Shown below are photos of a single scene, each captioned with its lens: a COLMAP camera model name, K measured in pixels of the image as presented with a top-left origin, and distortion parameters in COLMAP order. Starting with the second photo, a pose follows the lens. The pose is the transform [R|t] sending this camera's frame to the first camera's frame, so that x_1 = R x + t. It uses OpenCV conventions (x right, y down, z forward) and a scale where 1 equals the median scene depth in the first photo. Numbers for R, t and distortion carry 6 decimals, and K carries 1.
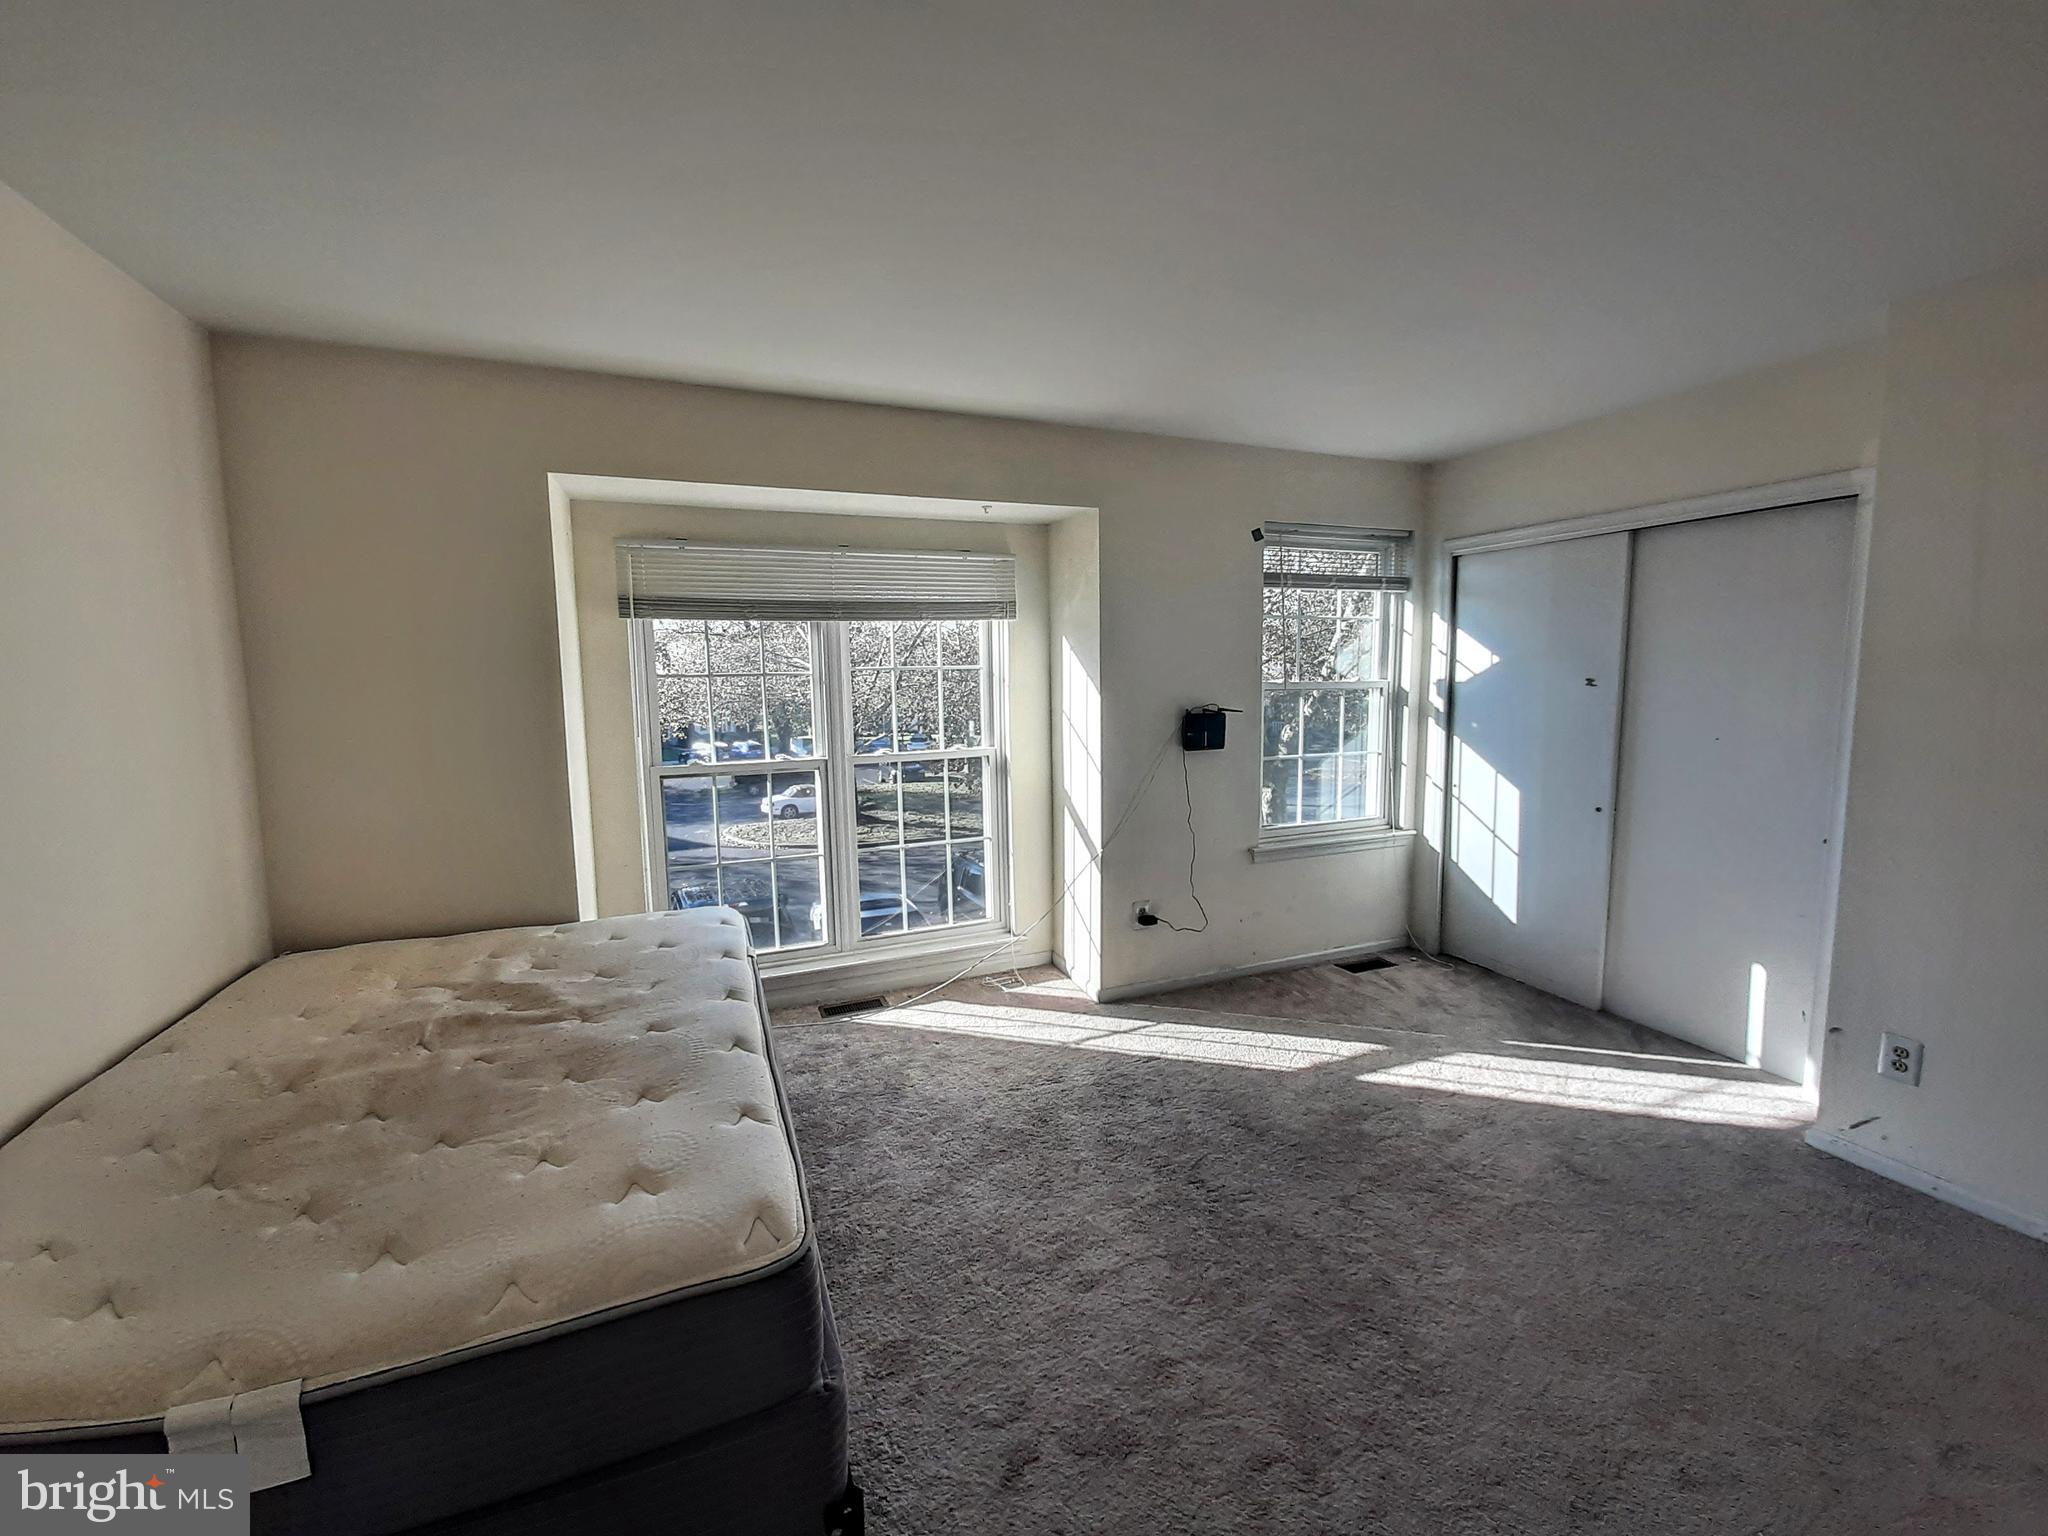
lens RADIAL K [[804.1, 0, 1024.3], [0, 804.1, 758.1], [0, 0, 1]] dist [0.003999, -0.004816]
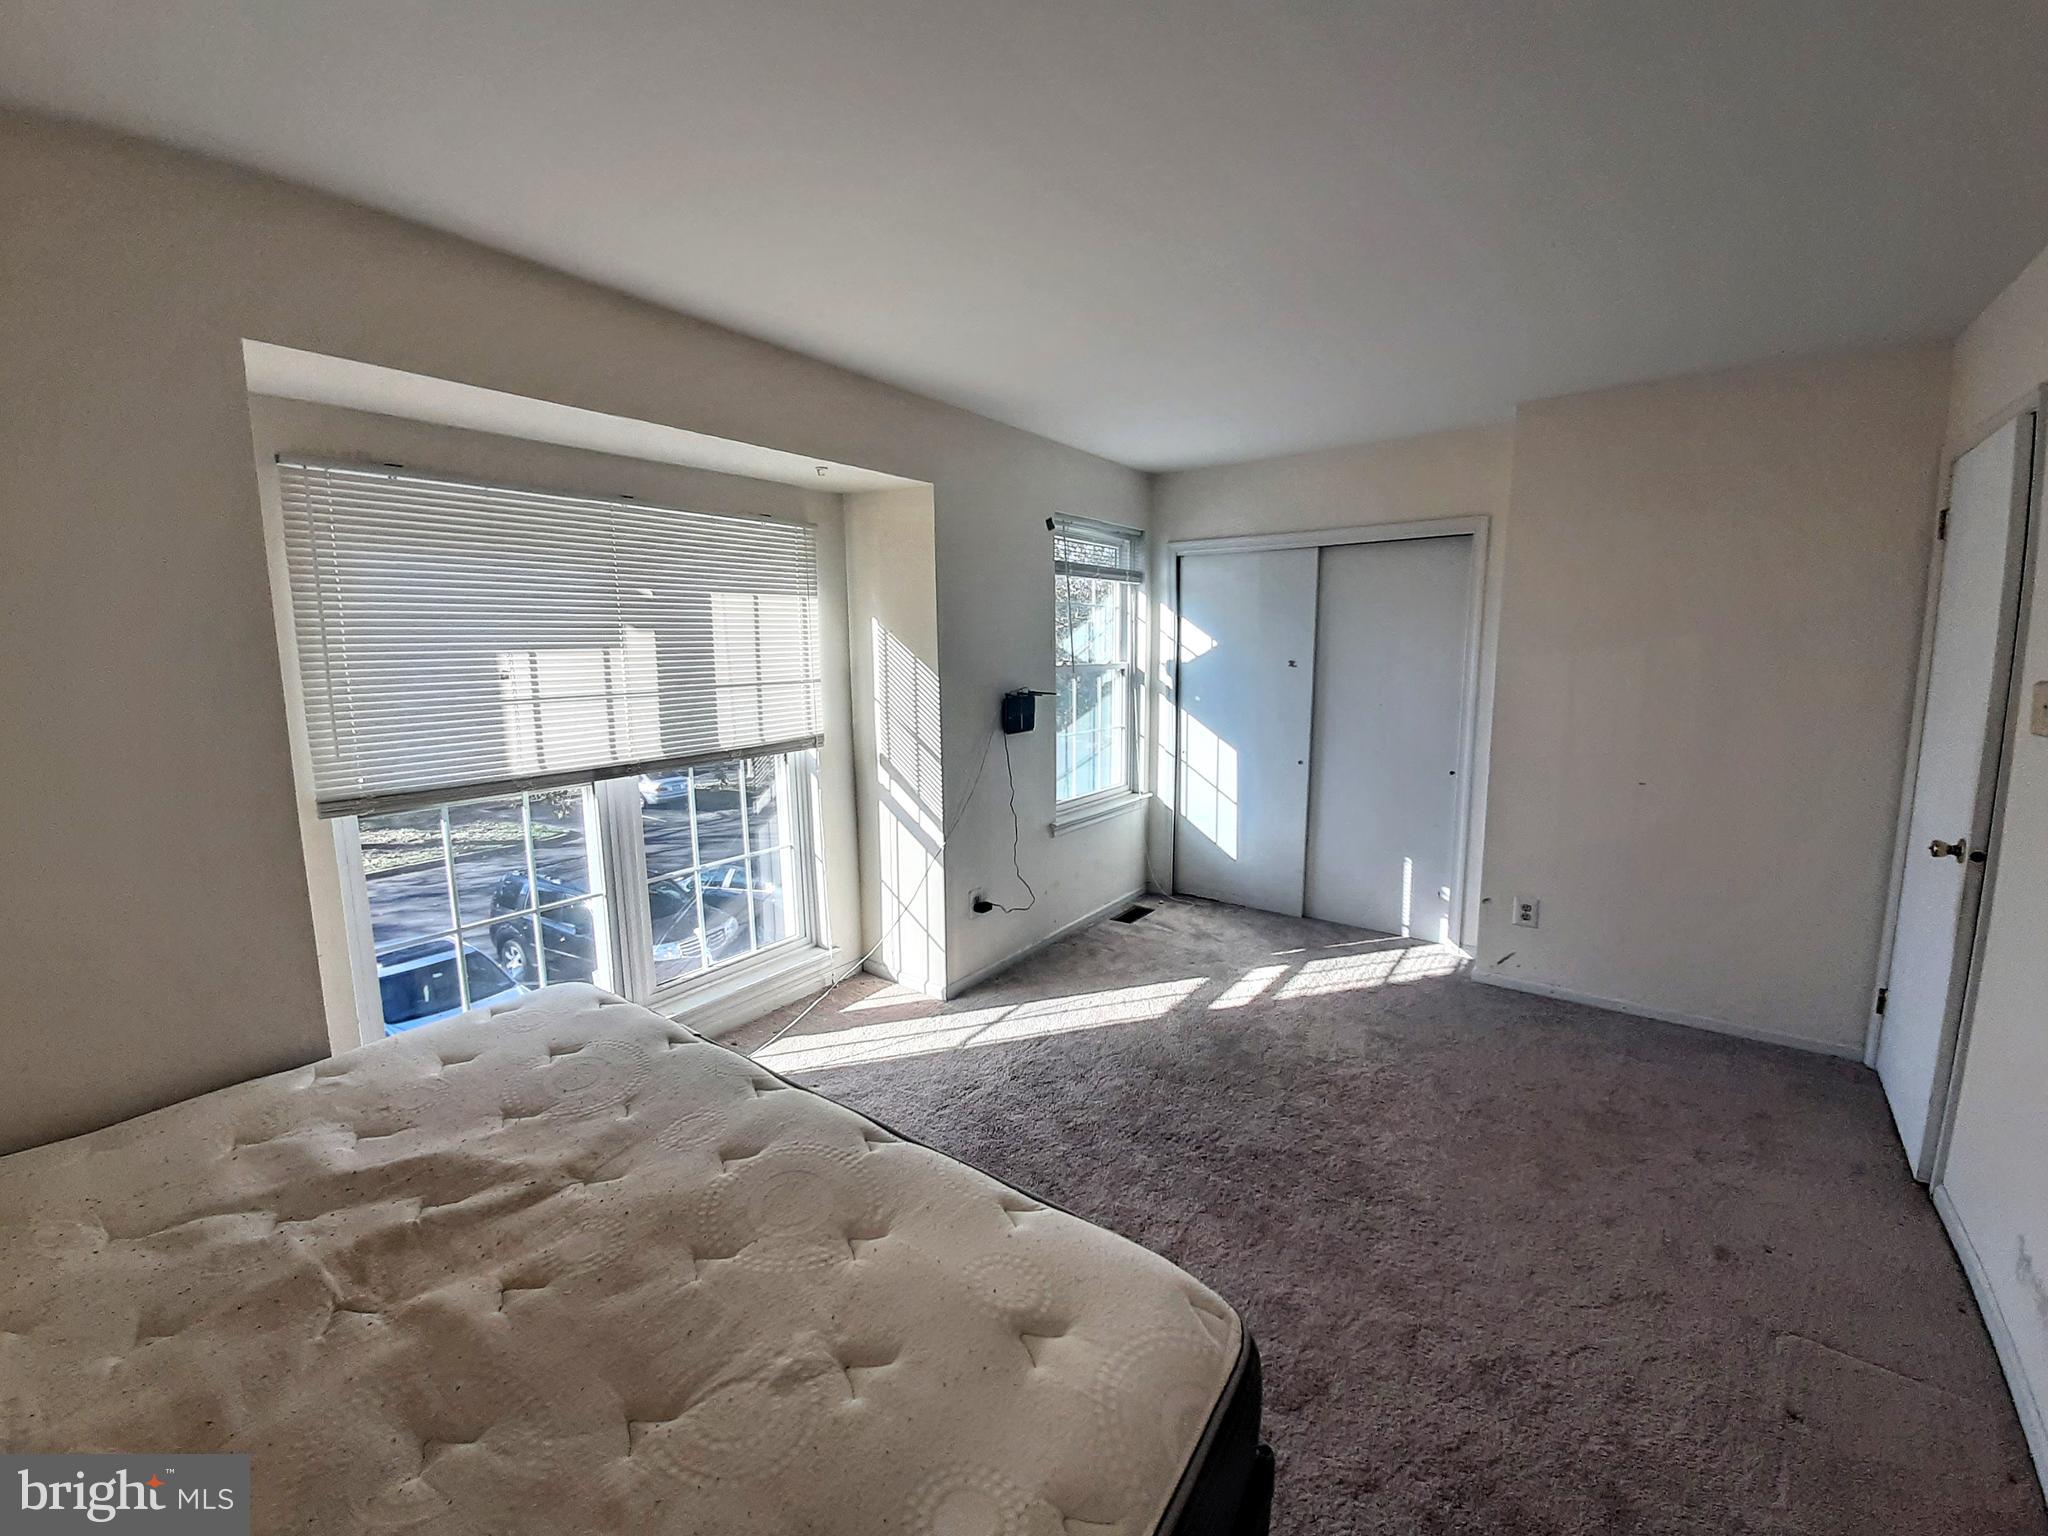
lens RADIAL K [[804.1, 0, 1029.8], [0, 804.1, 758.2], [0, 0, 1]] dist [0.003999, -0.004816]
pose [[0.851303, -0.071278, 0.519810, -0.304624], [0.057610, 0.997437, 0.042423, -0.020884], [-0.521502, -0.006168, 0.853228, 0.122957]]
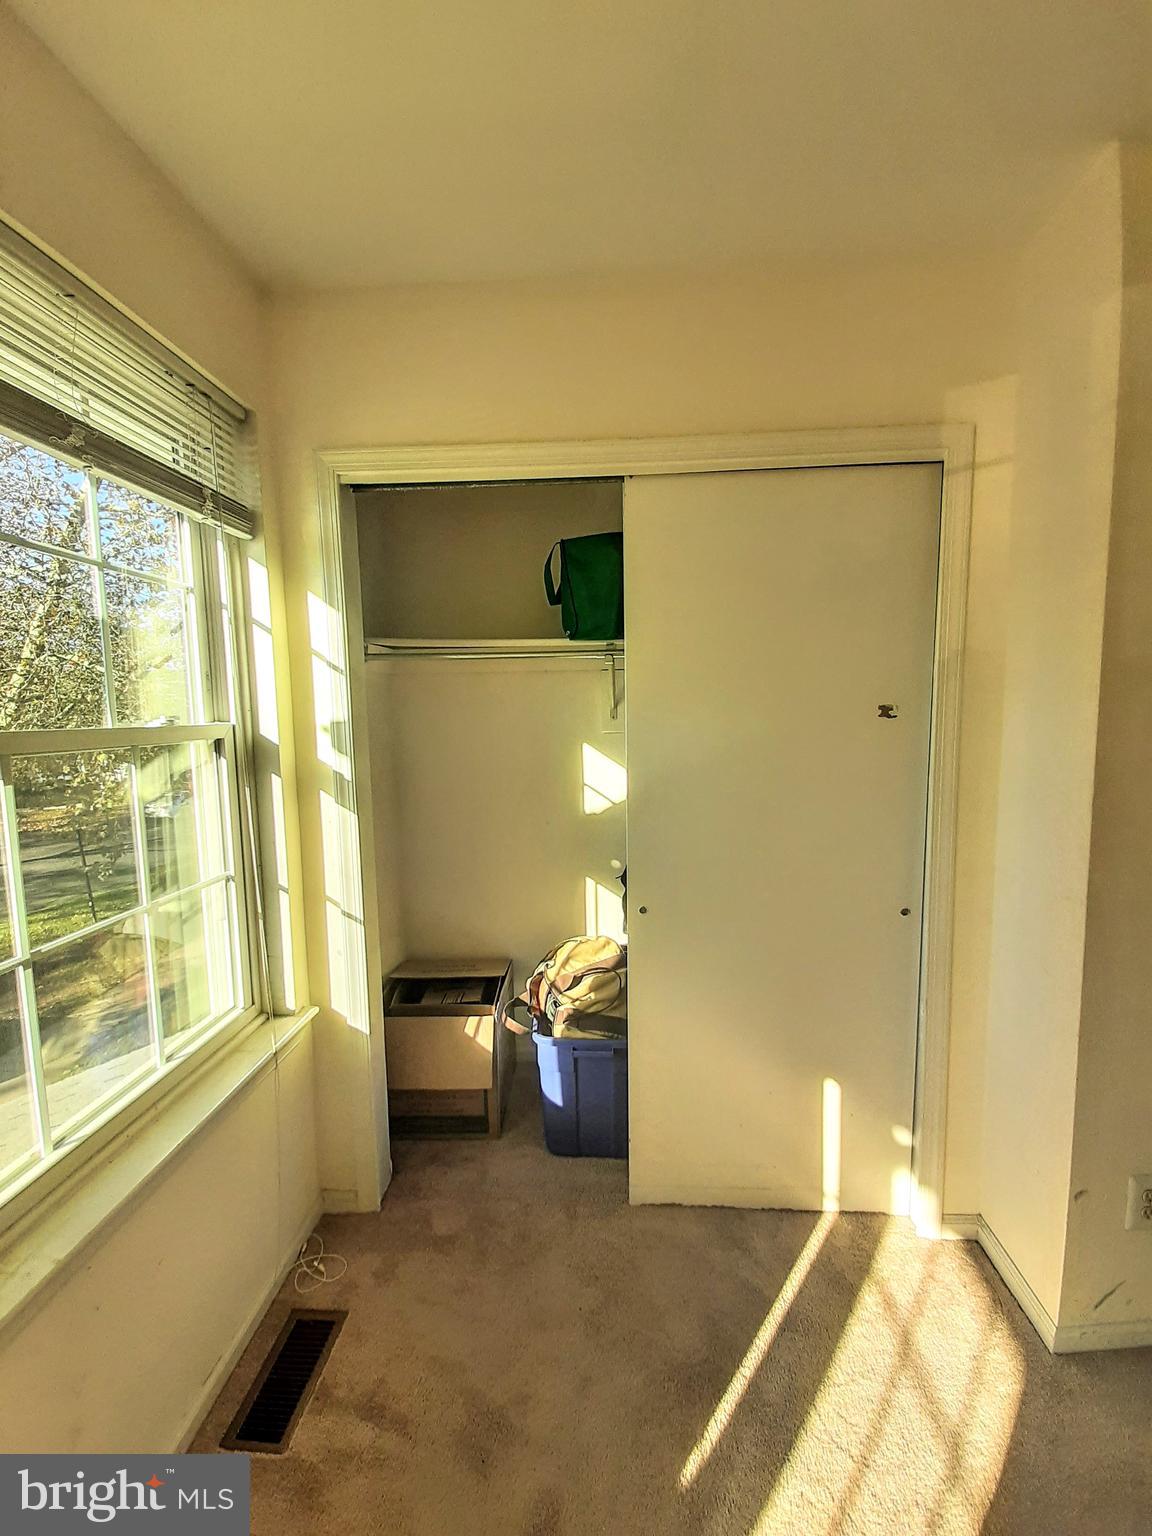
lens RADIAL K [[603.0, 0, 579.3], [0, 603.0, 767.8], [0, 0, 1]] dist [0.003999, -0.004816]
pose [[0.431462, -0.084047, 0.898208, 0.255127], [0.110068, 0.993117, 0.040055, -0.072574], [-0.895391, 0.081582, 0.437743, 0.770963]]
